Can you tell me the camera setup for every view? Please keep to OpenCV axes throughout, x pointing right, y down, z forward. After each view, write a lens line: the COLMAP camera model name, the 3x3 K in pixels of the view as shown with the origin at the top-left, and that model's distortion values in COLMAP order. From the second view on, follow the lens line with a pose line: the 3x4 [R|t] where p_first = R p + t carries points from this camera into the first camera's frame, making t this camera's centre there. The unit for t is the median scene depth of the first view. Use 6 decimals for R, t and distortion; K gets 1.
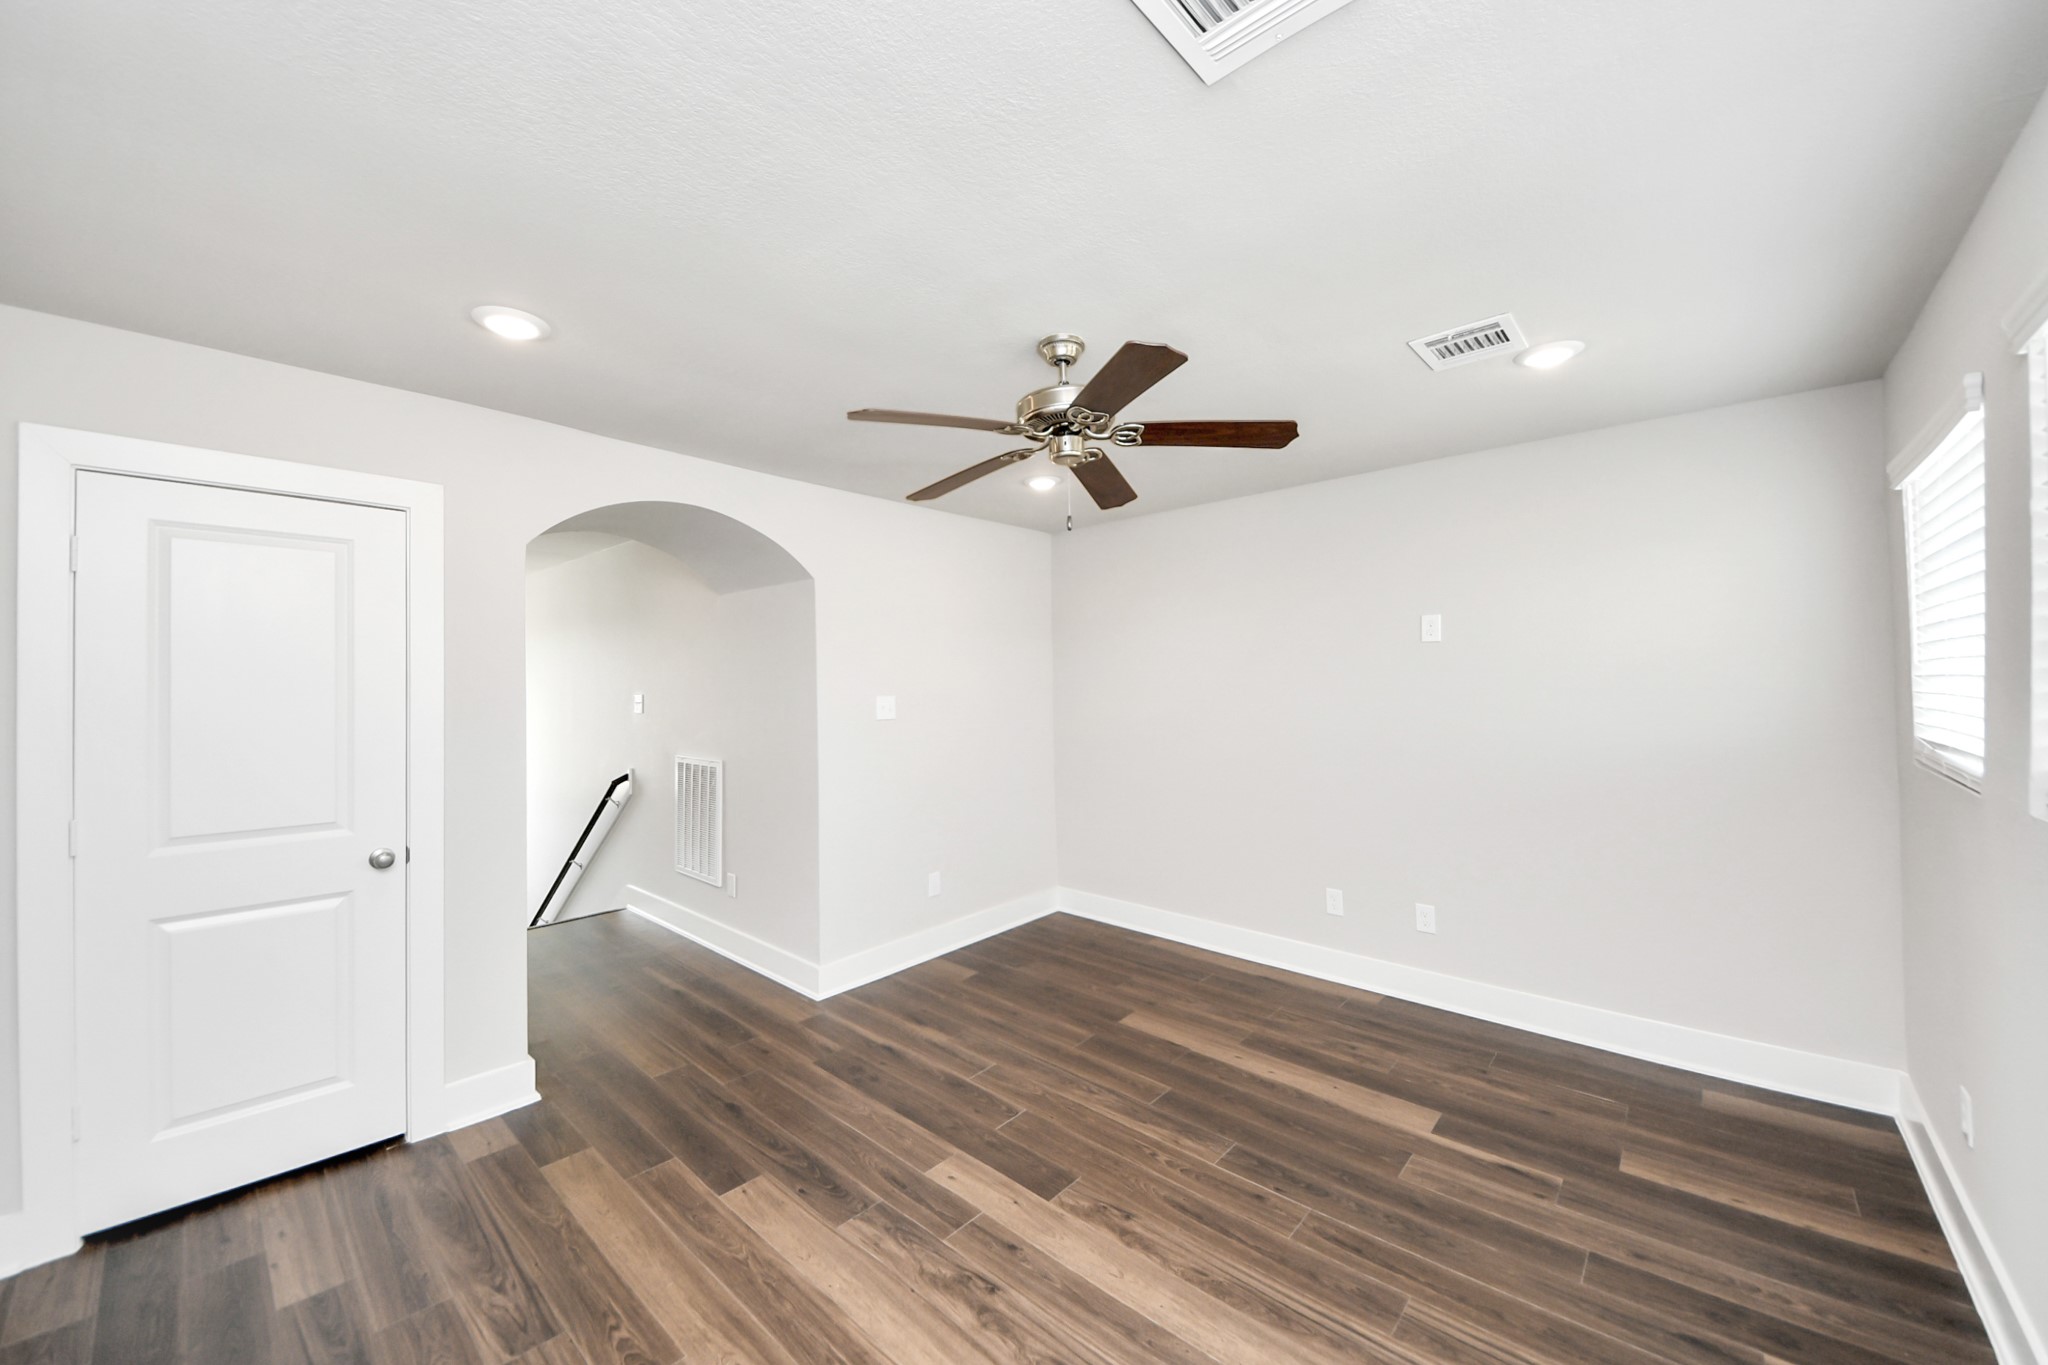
lens RADIAL K [[773.5, 0, 990.8], [0, 773.5, 675.3], [0, 0, 1]] dist [-0.000233, -0.016808]
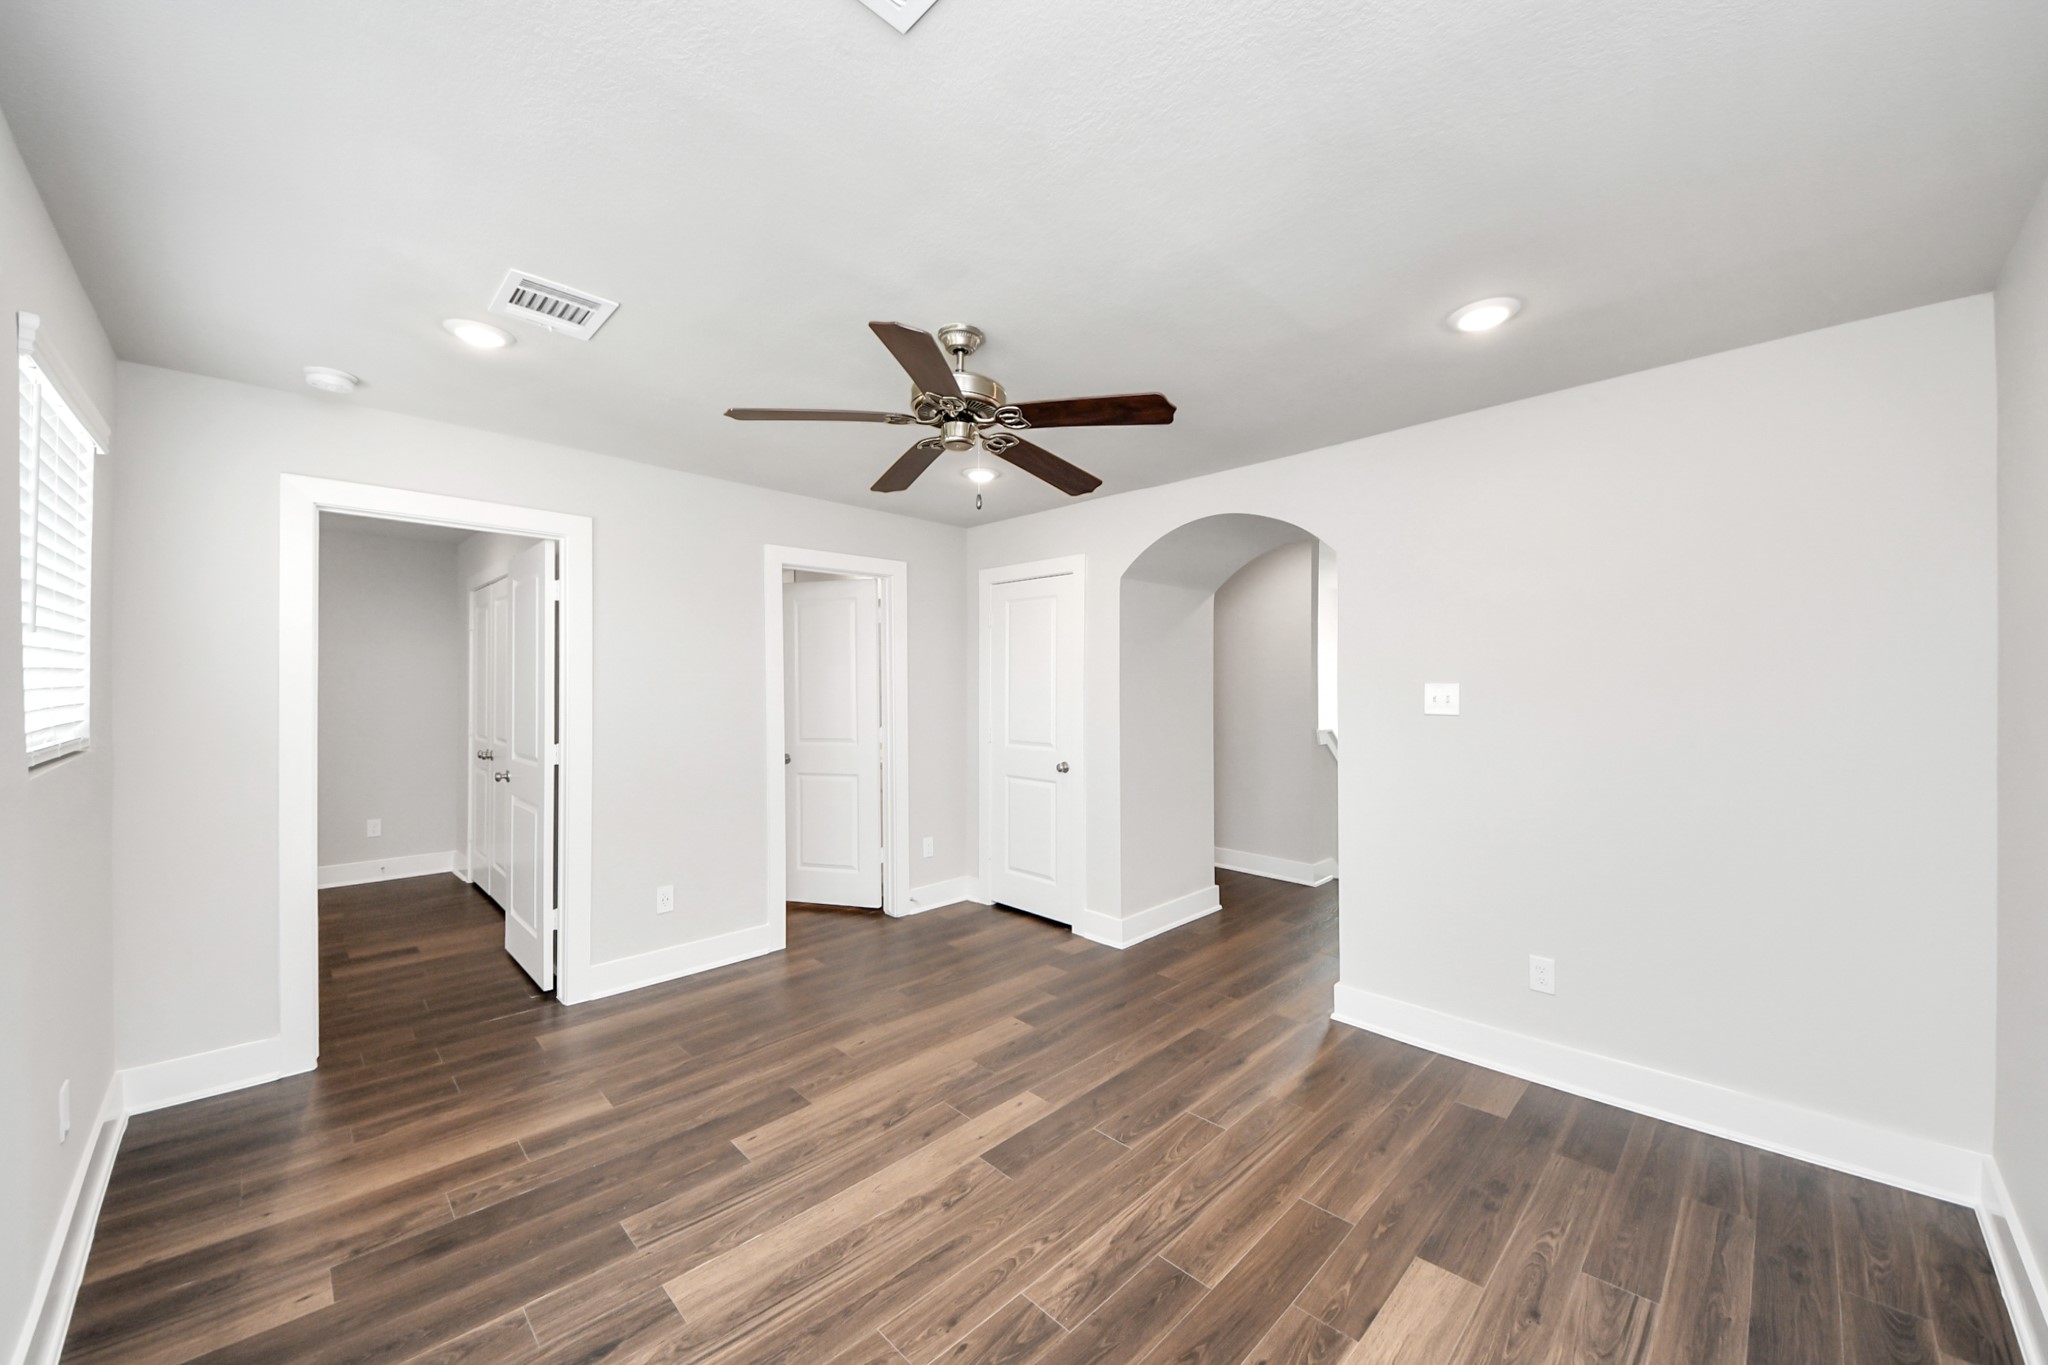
lens RADIAL K [[769.9, 0, 1015.8], [0, 769.9, 654.8], [0, 0, 1]] dist [-0.023275, -0.000250]
pose [[-0.031162, -0.000837, -0.999514, 1.002843], [-0.006889, 0.999976, -0.000623, 0.004032], [0.999491, 0.006866, -0.031167, 0.977752]]
